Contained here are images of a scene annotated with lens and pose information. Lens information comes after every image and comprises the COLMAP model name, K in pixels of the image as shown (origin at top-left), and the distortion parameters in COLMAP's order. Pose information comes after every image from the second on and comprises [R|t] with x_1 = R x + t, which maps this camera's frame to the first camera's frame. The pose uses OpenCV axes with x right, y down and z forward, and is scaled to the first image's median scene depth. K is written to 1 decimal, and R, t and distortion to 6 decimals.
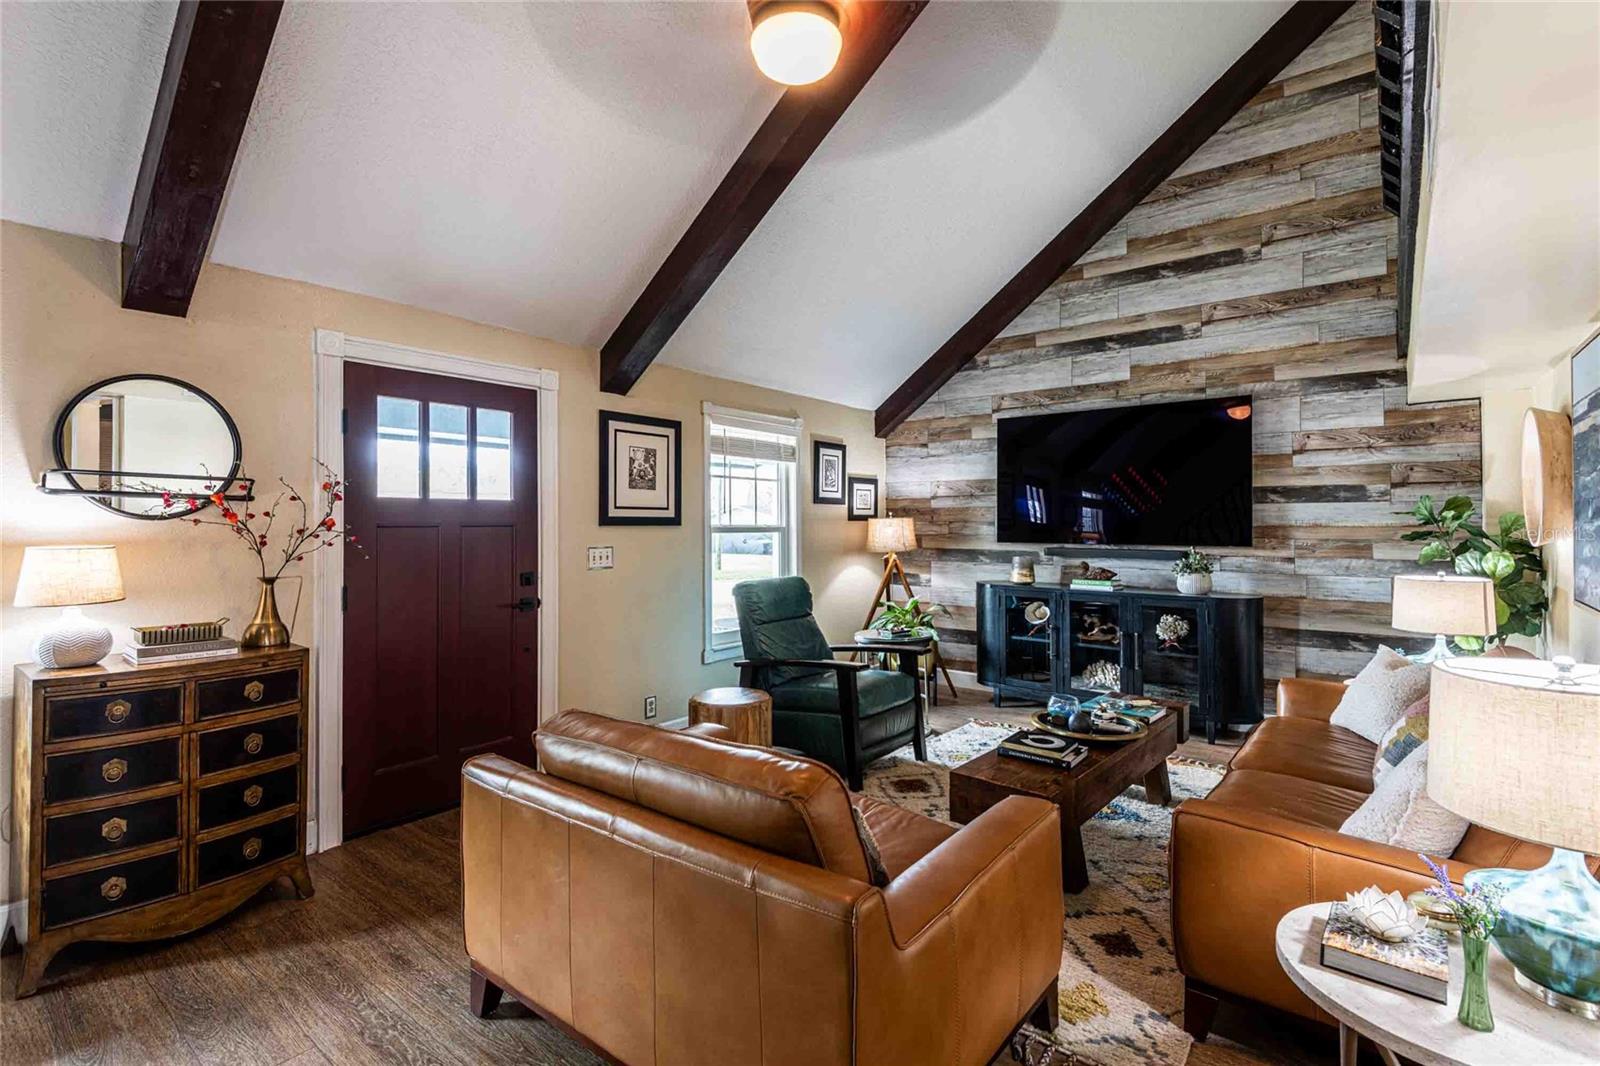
lens RADIAL K [[735.7, 0, 811.0], [0, 735.7, 521.5], [0, 0, 1]] dist [0.021300, -0.012634]
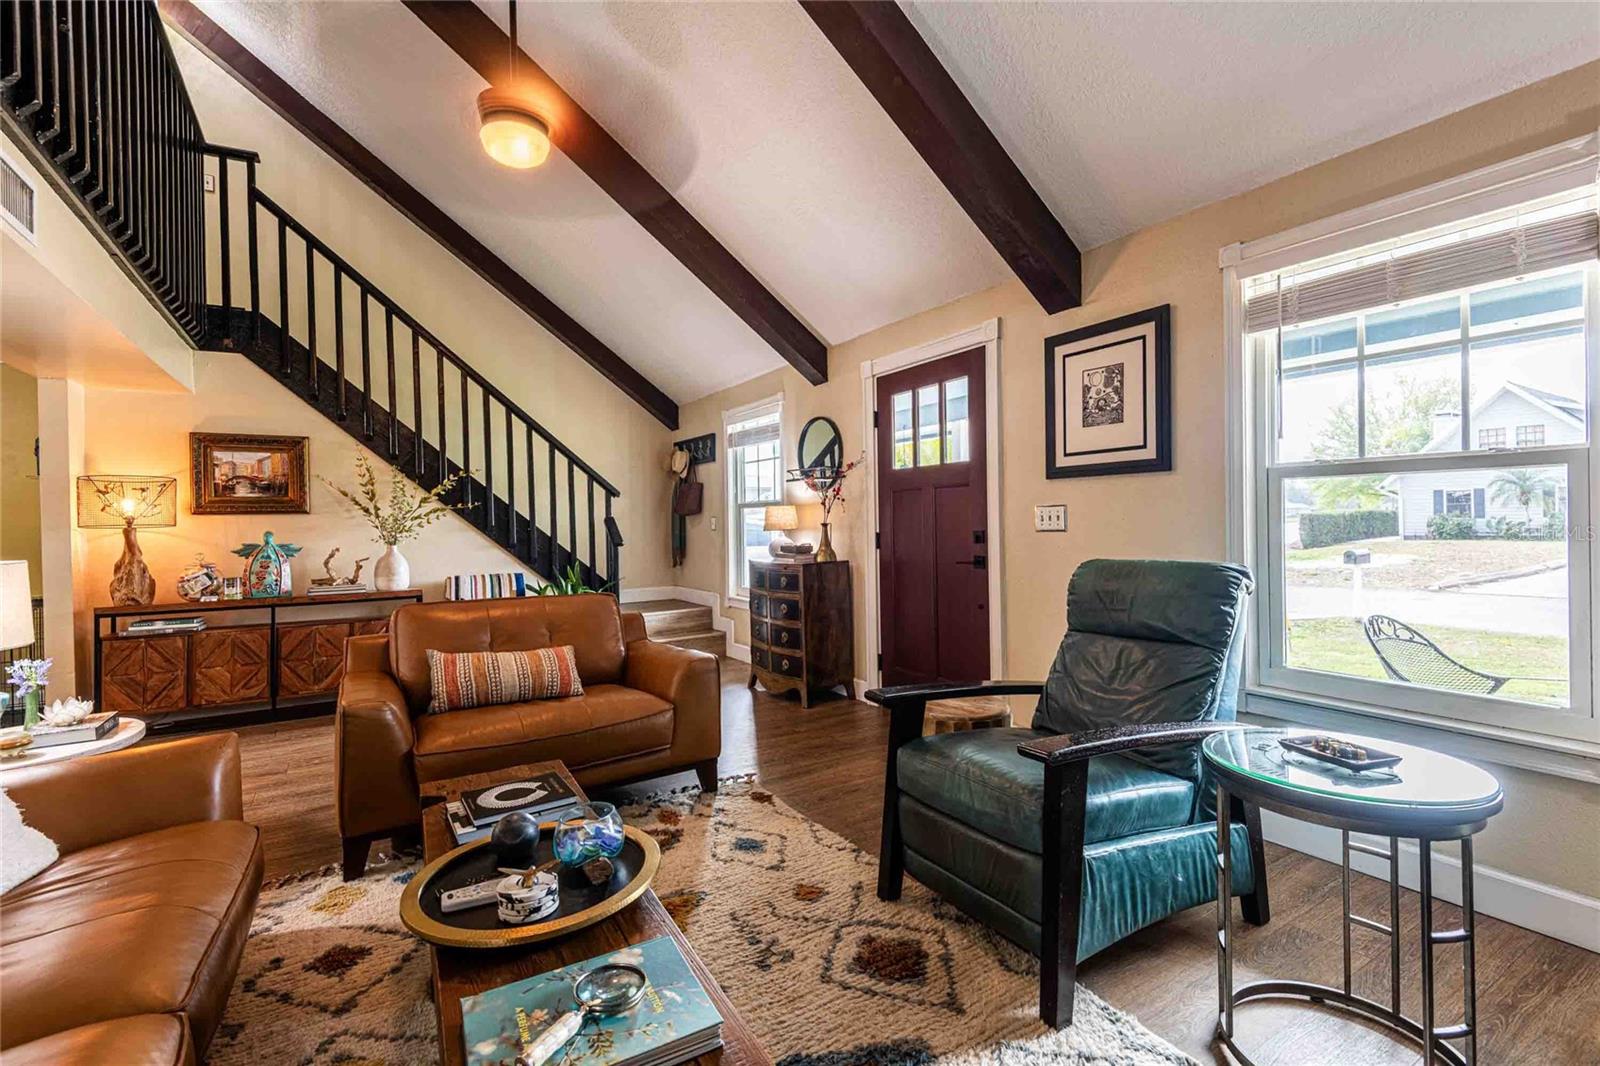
lens RADIAL K [[735.7, 0, 814.7], [0, 735.7, 527.3], [0, 0, 1]] dist [0.021300, -0.012634]
pose [[-0.336891, 0.017495, -0.941381, 0.581829], [0.022650, 0.999689, 0.010473, 0.045227], [0.941271, -0.017794, -0.337183, 1.032688]]
